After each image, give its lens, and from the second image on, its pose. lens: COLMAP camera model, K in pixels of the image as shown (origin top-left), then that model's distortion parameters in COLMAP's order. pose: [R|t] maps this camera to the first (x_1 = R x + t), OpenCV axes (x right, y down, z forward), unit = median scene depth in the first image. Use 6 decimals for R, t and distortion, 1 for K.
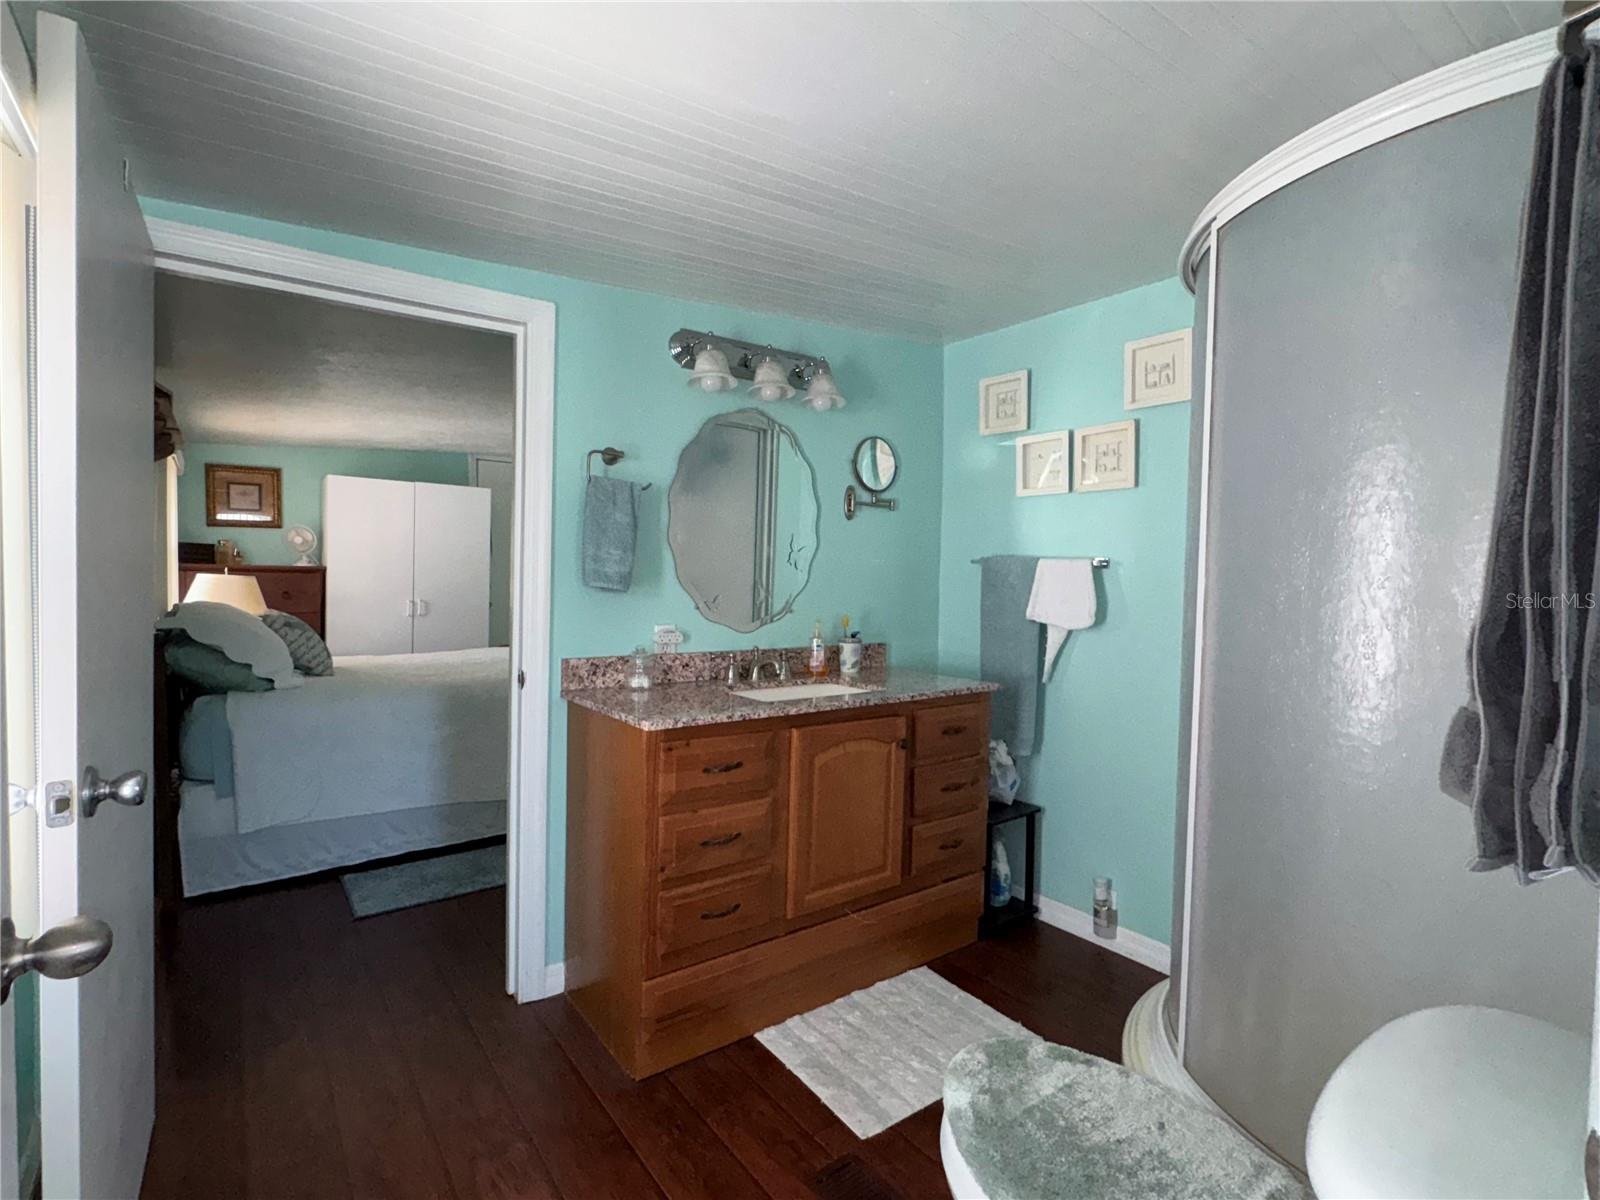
lens RADIAL K [[754.0, 0, 800.0], [0, 754.0, 600.0], [0, 0, 1]] dist [-0.003297, 0.000076]
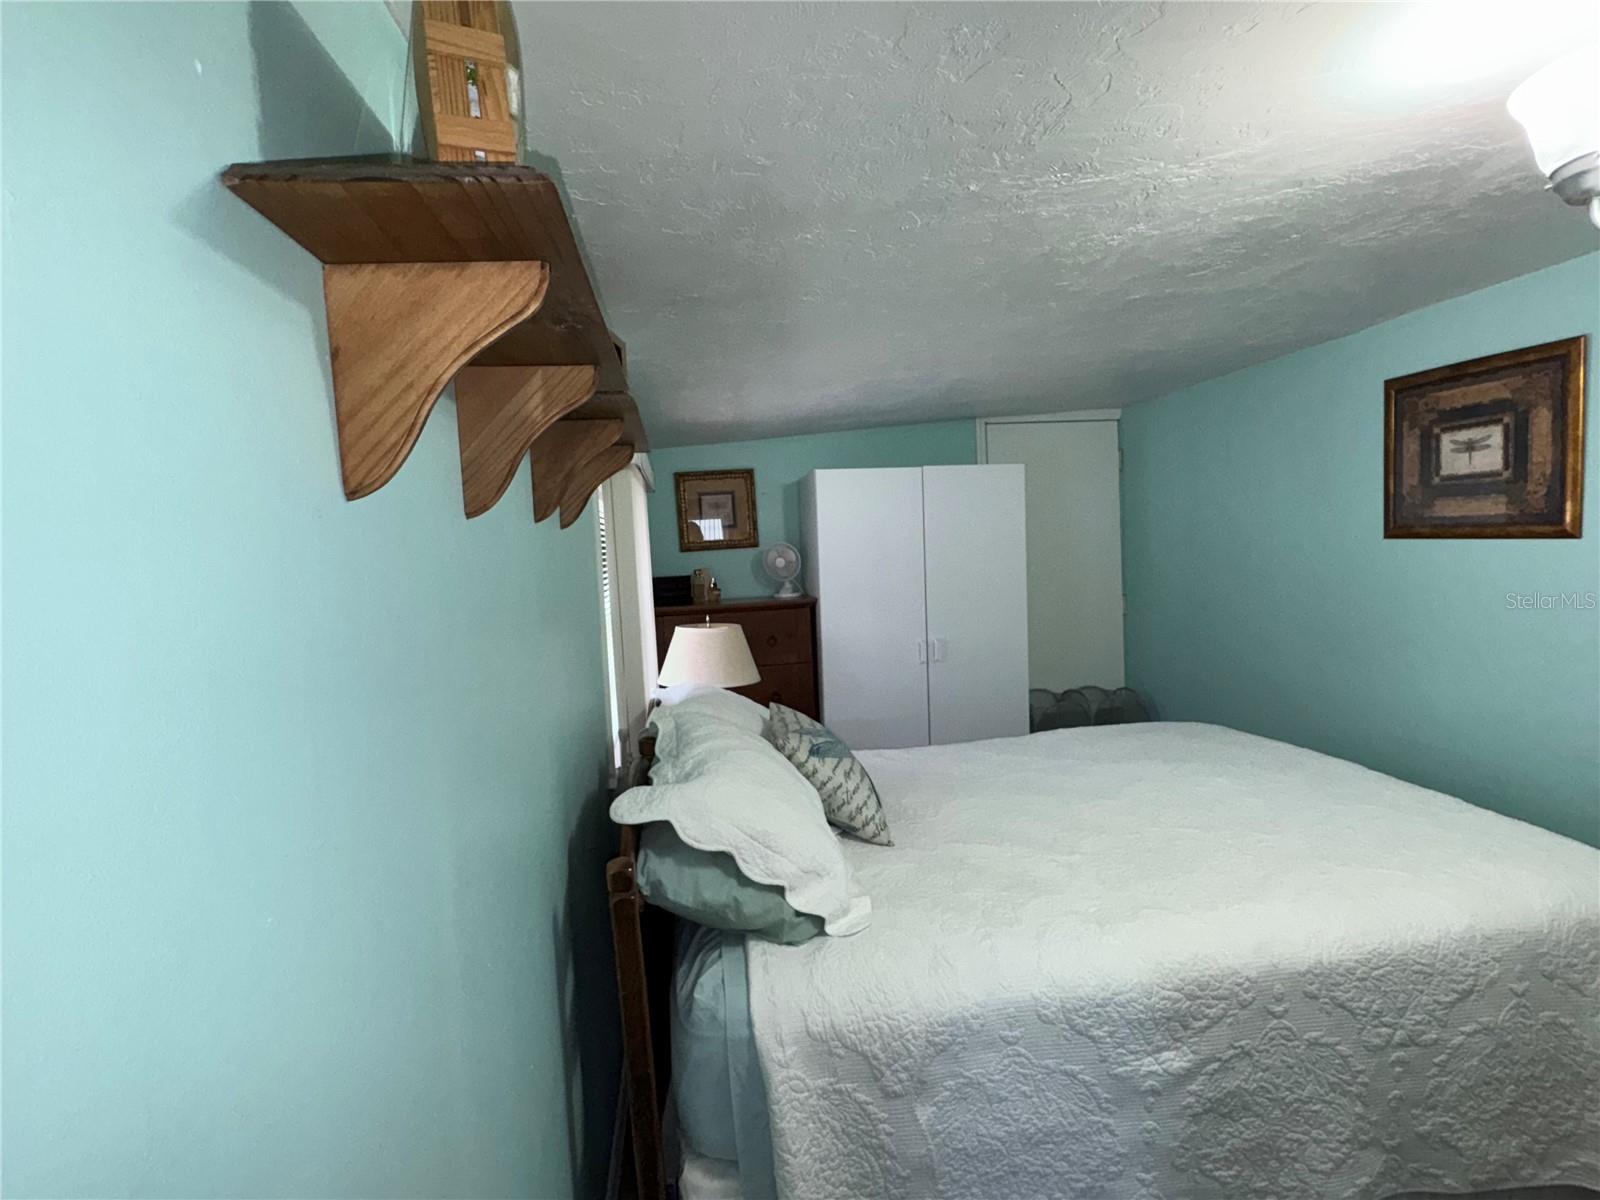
lens RADIAL K [[754.0, 0, 800.0], [0, 754.0, 600.0], [0, 0, 1]] dist [-0.003297, 0.000076]
pose [[0.873341, -0.028287, -0.486288, -0.355381], [0.050806, 0.998157, 0.033181, -0.081641], [0.484453, -0.053685, 0.873168, 0.440361]]
